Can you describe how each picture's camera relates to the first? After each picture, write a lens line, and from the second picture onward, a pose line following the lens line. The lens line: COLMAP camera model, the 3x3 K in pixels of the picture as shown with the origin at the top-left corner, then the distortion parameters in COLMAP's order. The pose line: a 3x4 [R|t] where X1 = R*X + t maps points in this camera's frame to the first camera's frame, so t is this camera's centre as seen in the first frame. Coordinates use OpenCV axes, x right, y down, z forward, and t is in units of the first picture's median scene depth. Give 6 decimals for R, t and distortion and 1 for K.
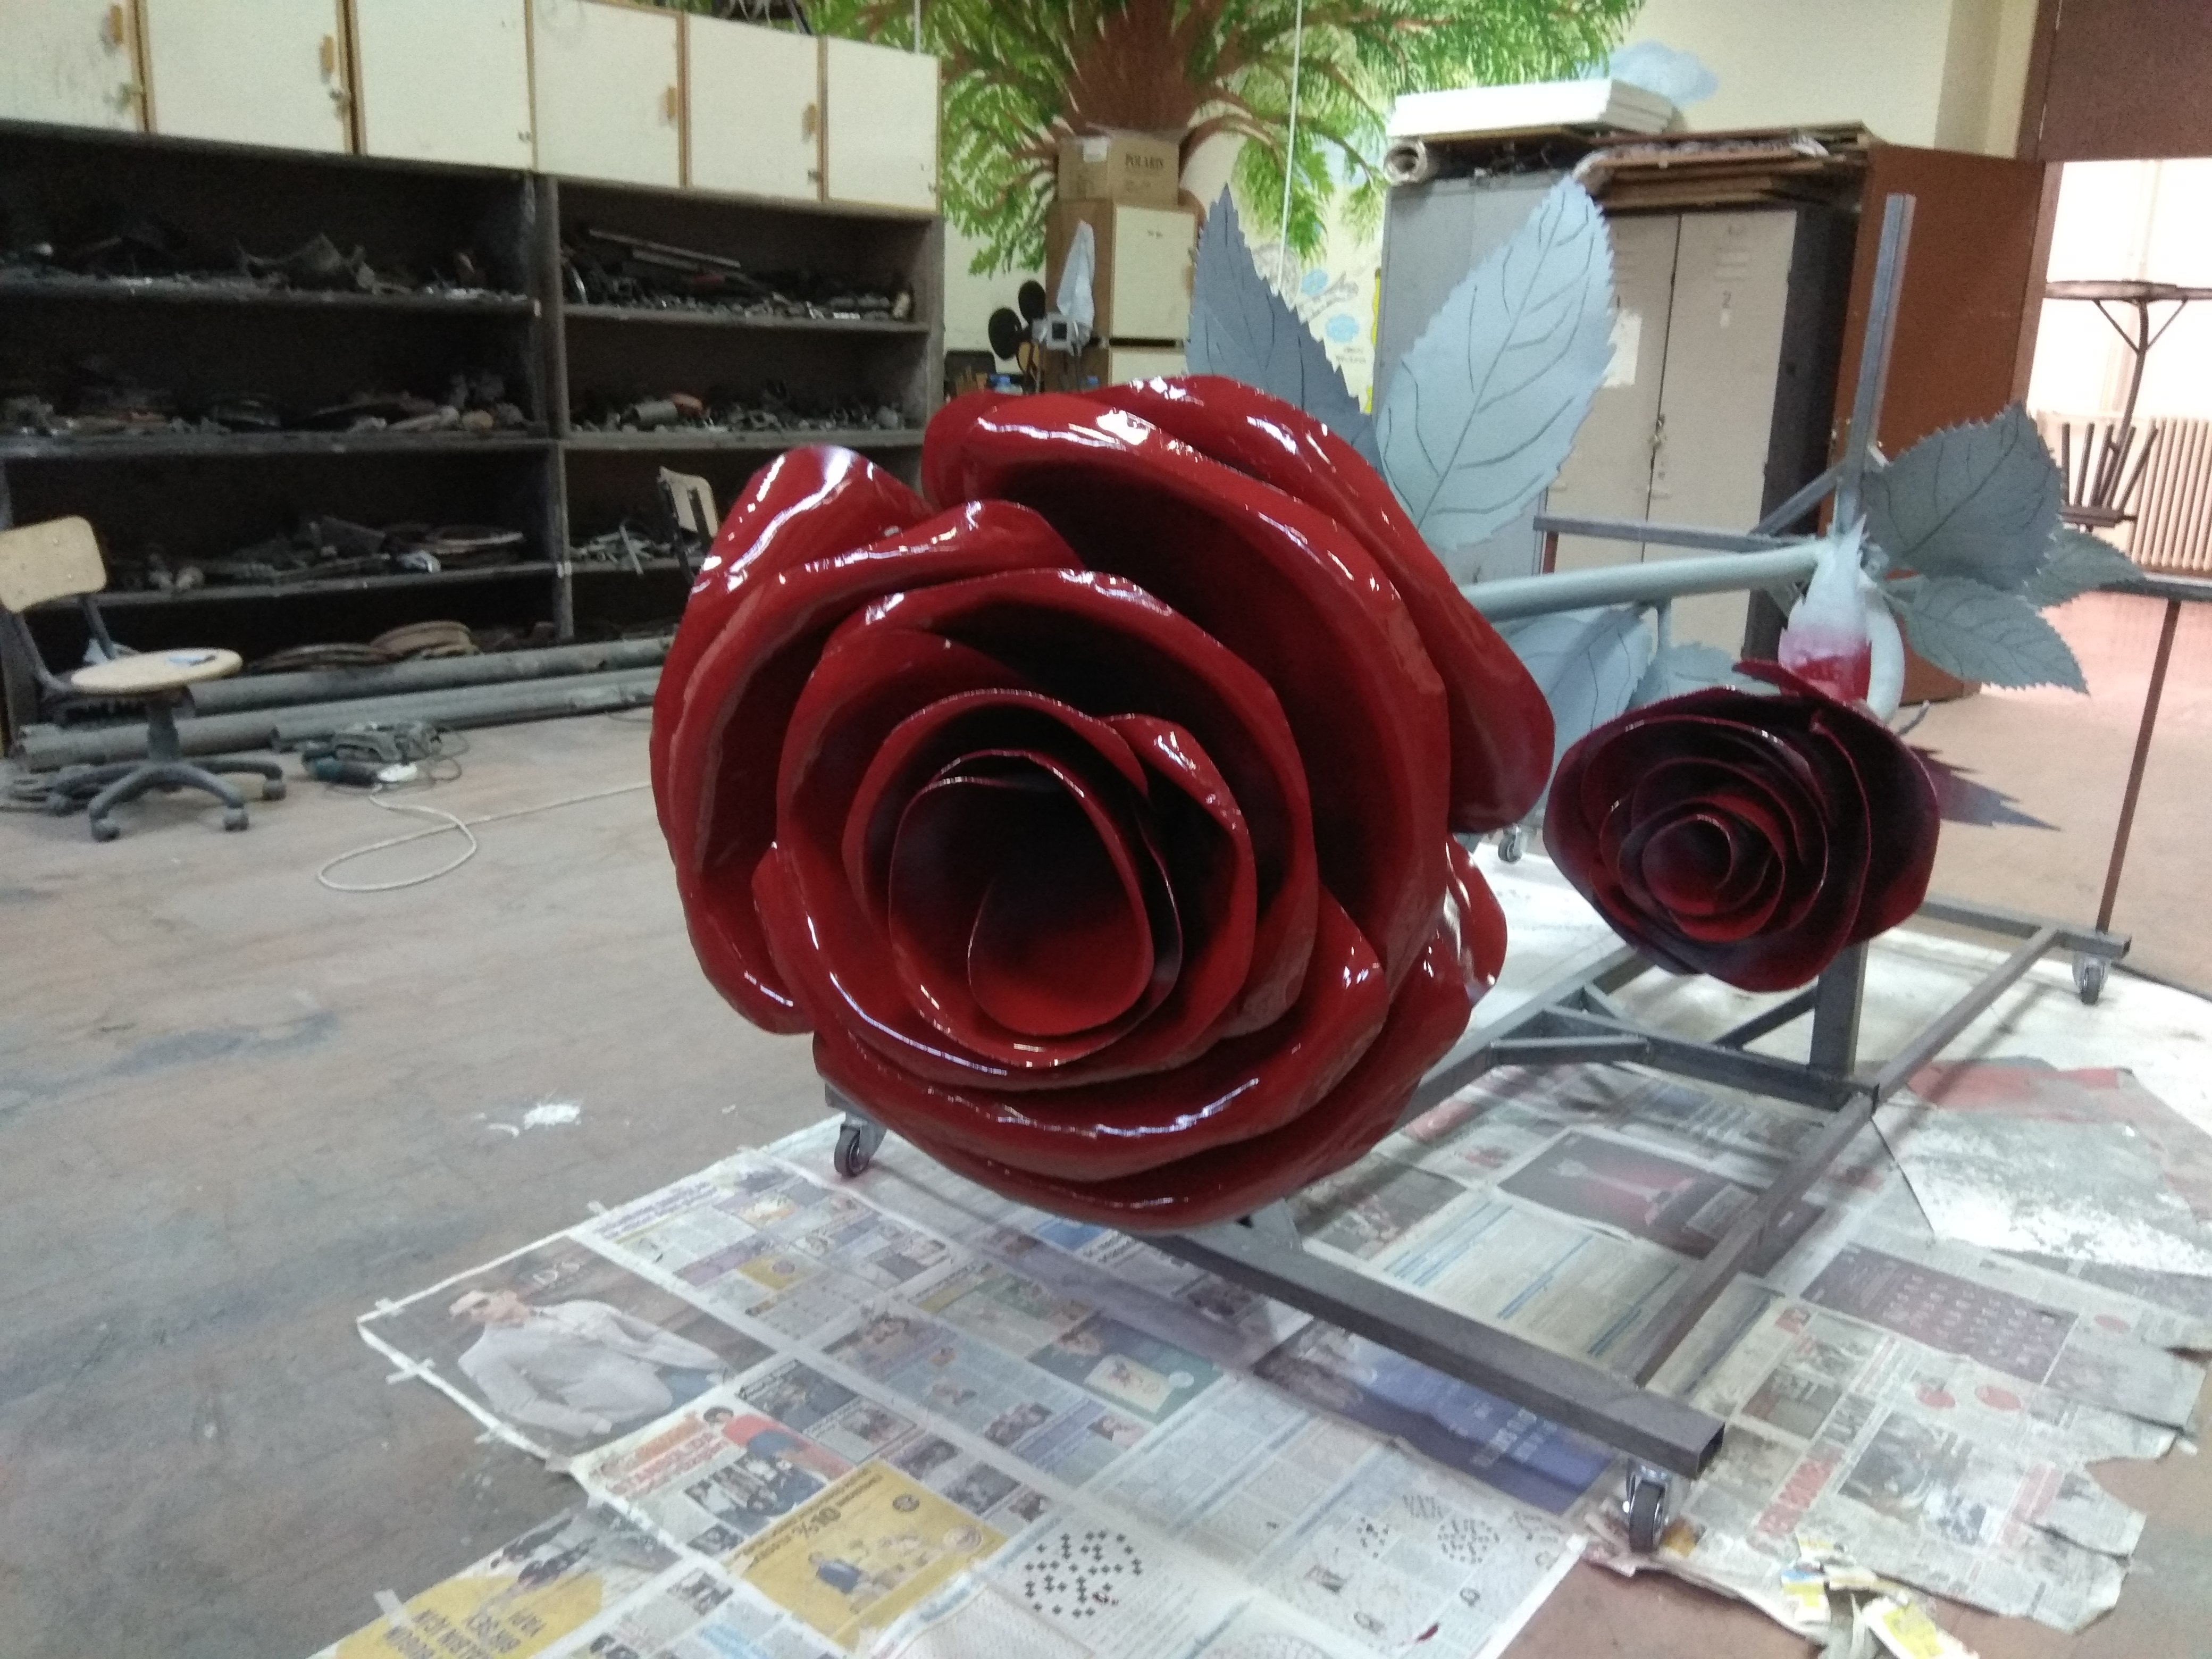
lens RADIAL K [[1714.5, 0, 1120.4], [0, 1714.5, 840.8], [0, 0, 1]] dist [0.084741, -0.130252]
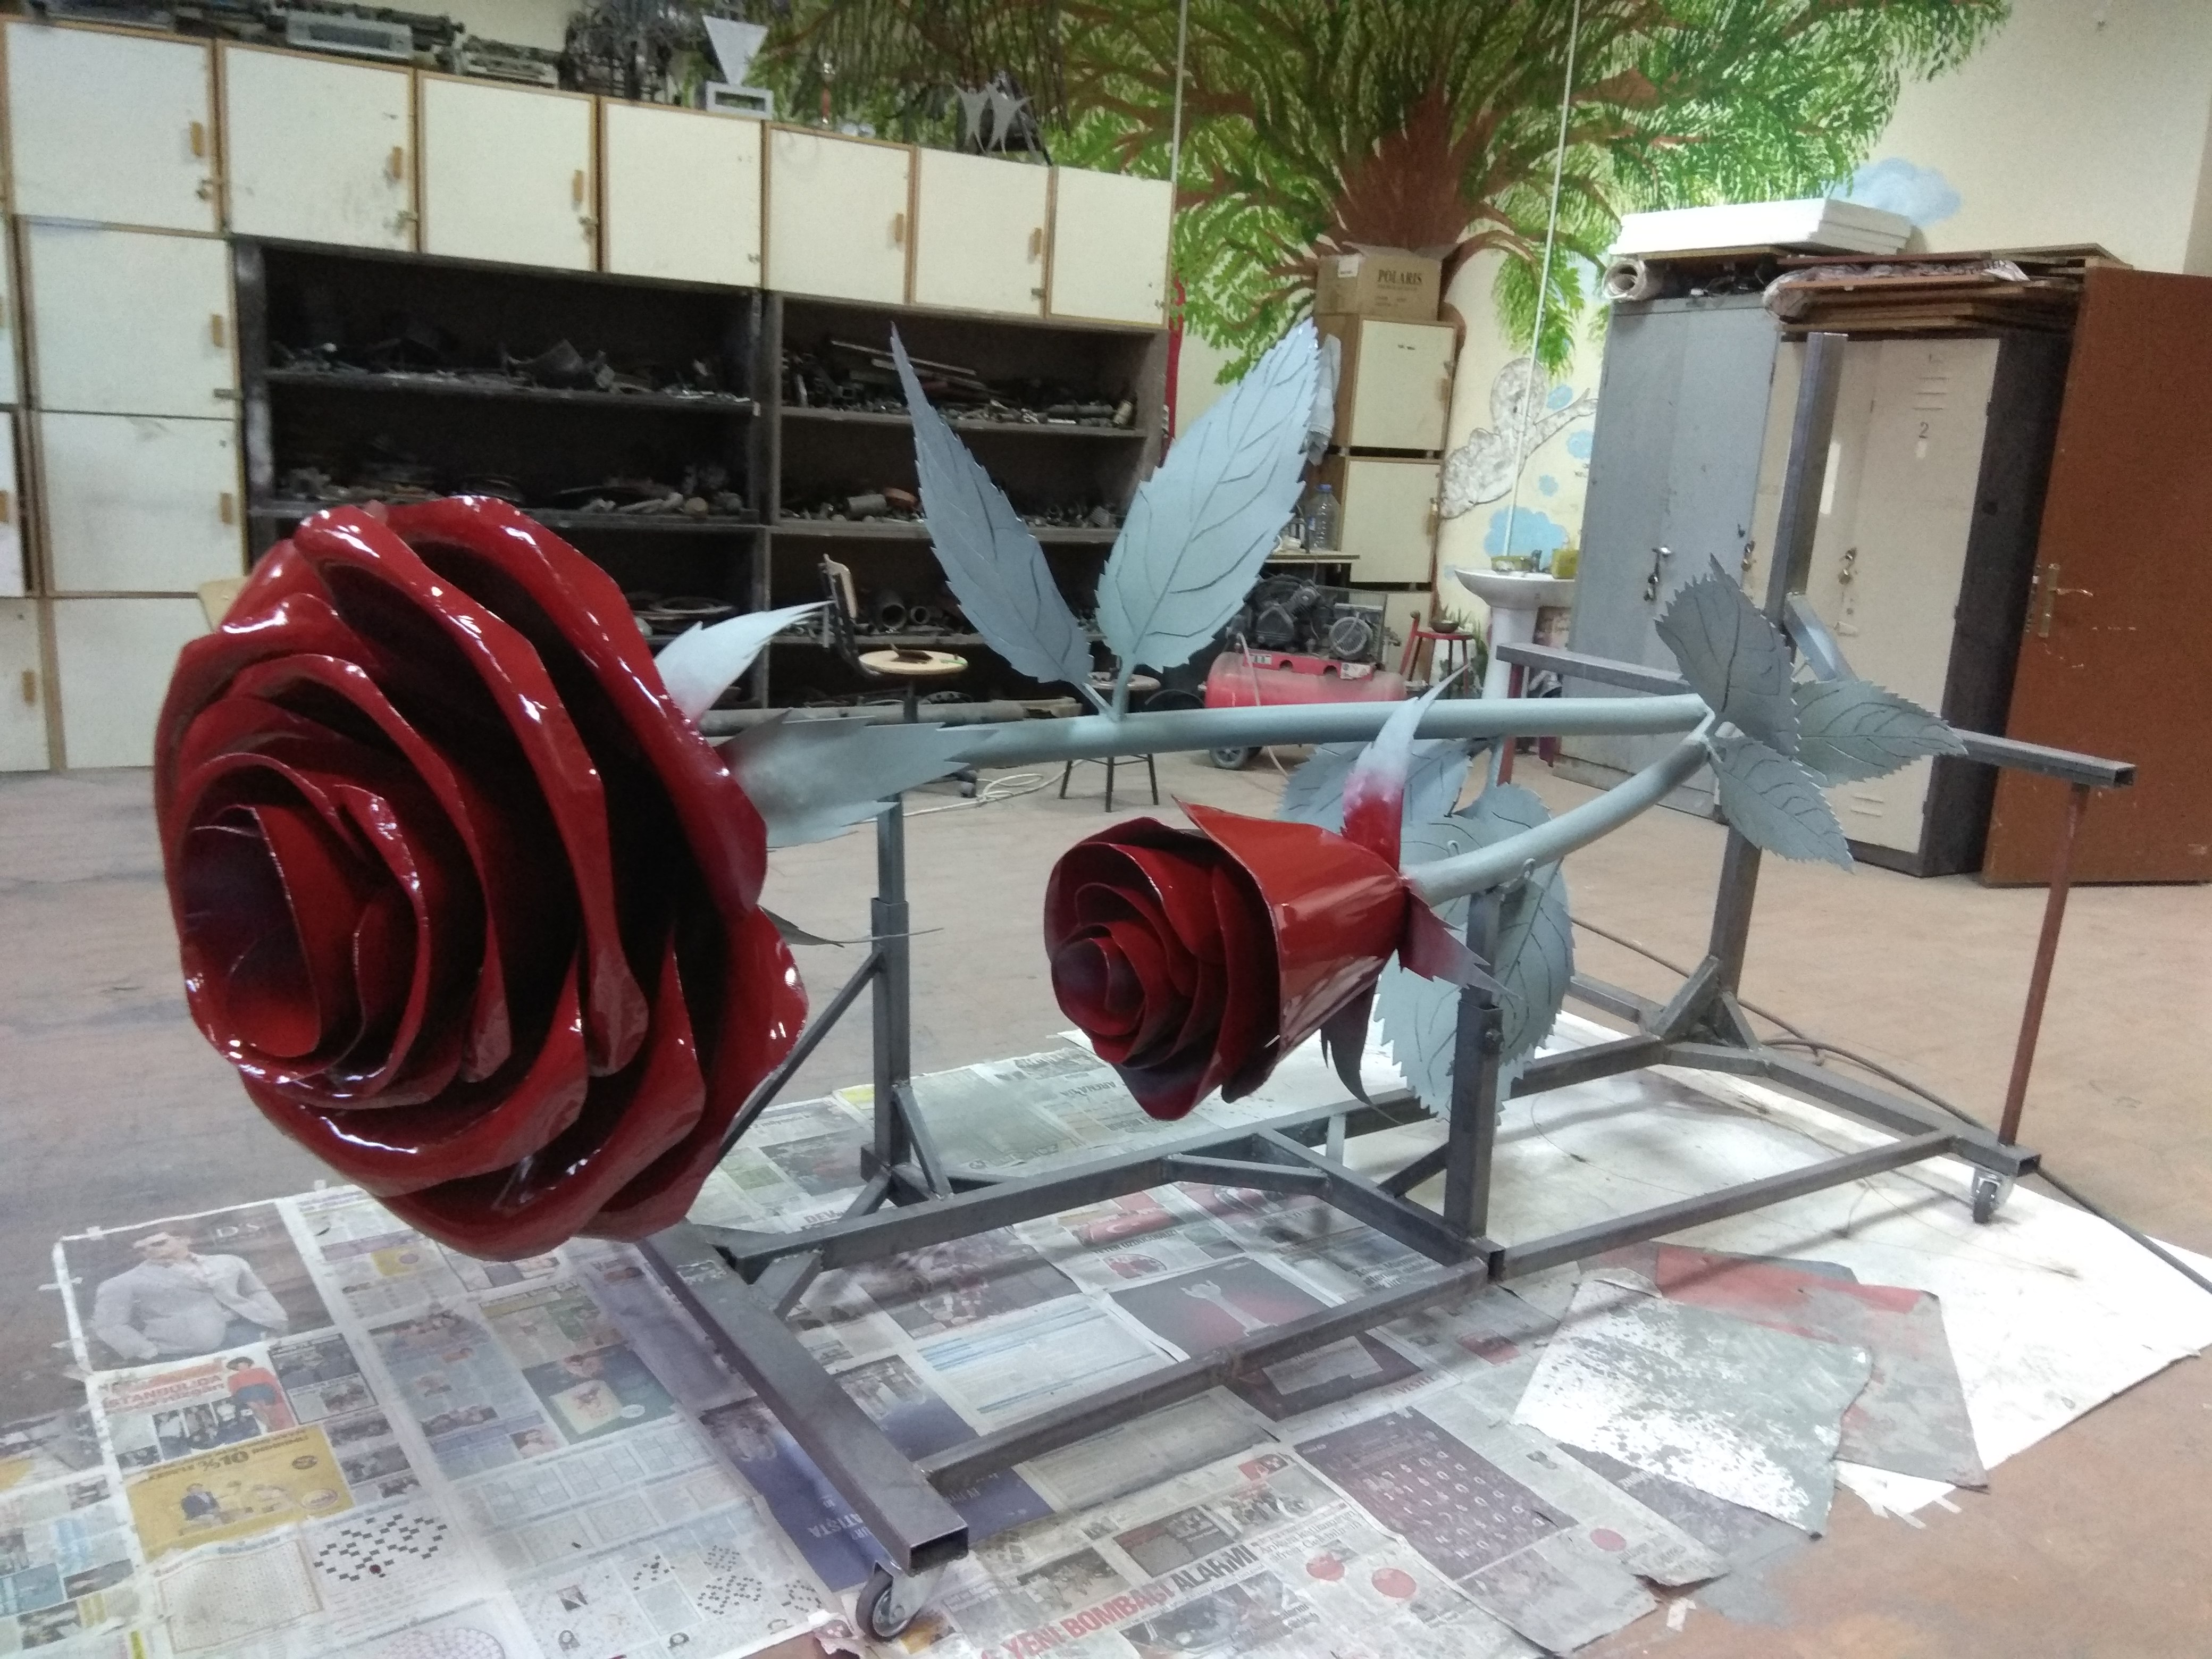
lens RADIAL K [[1714.5, 0, 1114.3], [0, 1714.5, 840.5], [0, 0, 1]] dist [0.084741, -0.130252]
pose [[0.958769, 0.093006, -0.268536, 0.249585], [-0.106918, 0.993556, -0.037624, -0.014459], [0.263306, 0.064784, 0.962535, 0.004876]]
